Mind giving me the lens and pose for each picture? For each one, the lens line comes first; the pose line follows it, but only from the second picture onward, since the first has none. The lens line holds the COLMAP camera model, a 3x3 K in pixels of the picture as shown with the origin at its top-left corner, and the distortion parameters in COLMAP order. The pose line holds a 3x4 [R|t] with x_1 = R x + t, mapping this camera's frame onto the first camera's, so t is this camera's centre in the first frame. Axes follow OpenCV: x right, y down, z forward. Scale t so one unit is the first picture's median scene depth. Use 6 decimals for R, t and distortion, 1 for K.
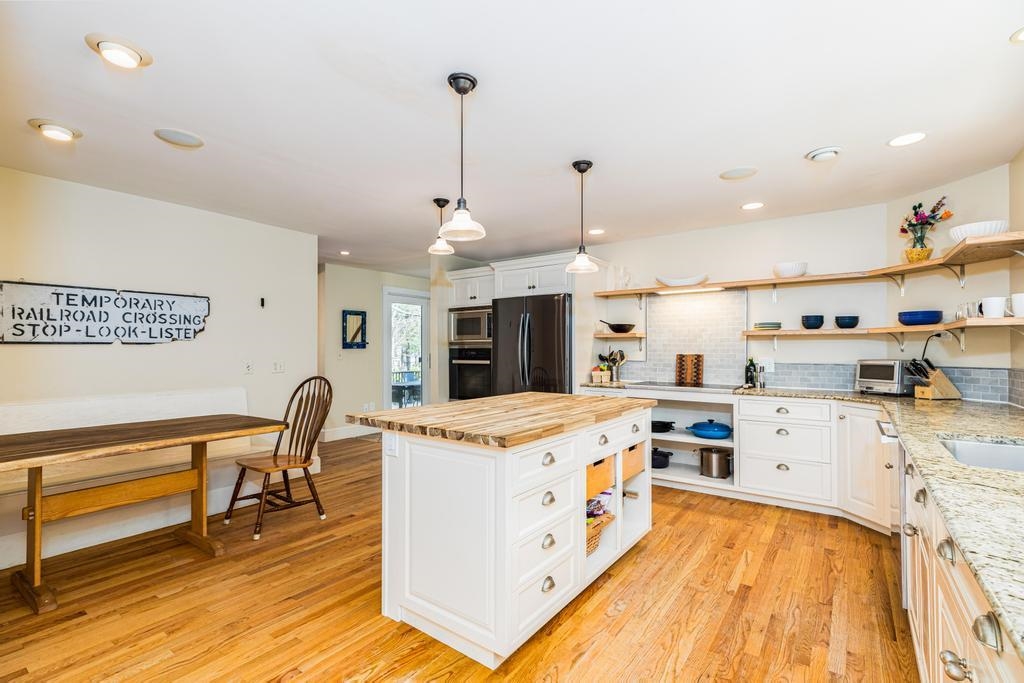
lens RADIAL K [[462.3, 0, 512.0], [0, 462.3, 341.5], [0, 0, 1]] dist [0.000418, 0.000072]
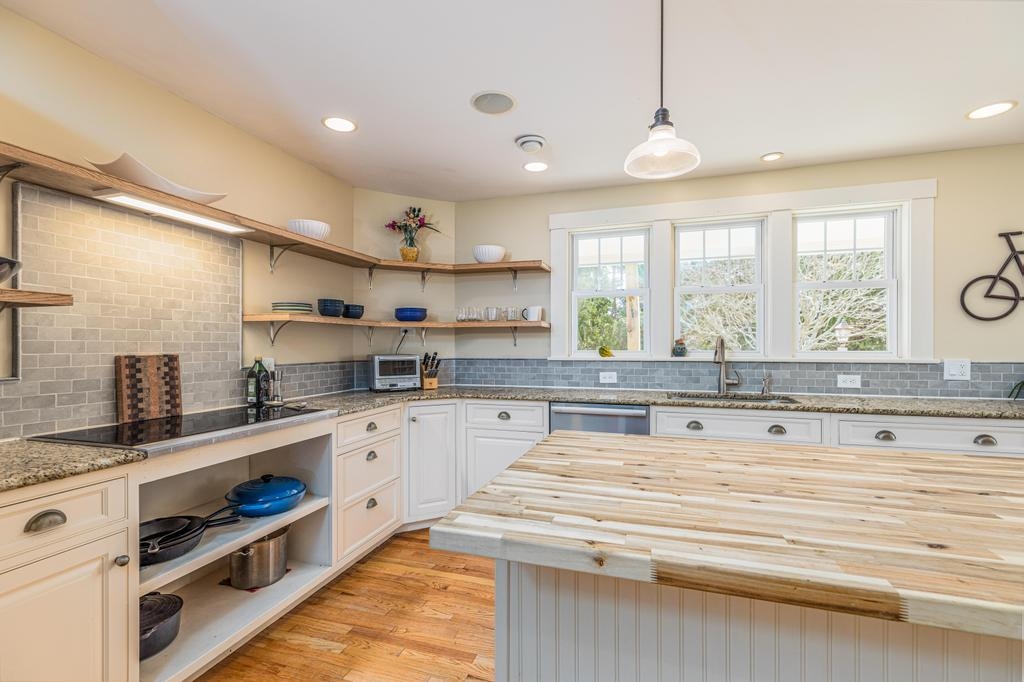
lens RADIAL K [[462.3, 0, 512.0], [0, 462.3, 341.0], [0, 0, 1]] dist [0.000418, 0.000072]
pose [[-0.312185, 0.008367, 0.949984, -0.189409], [-0.014841, 0.999796, -0.013683, 0.019153], [-0.949905, -0.018371, -0.311998, 1.029953]]
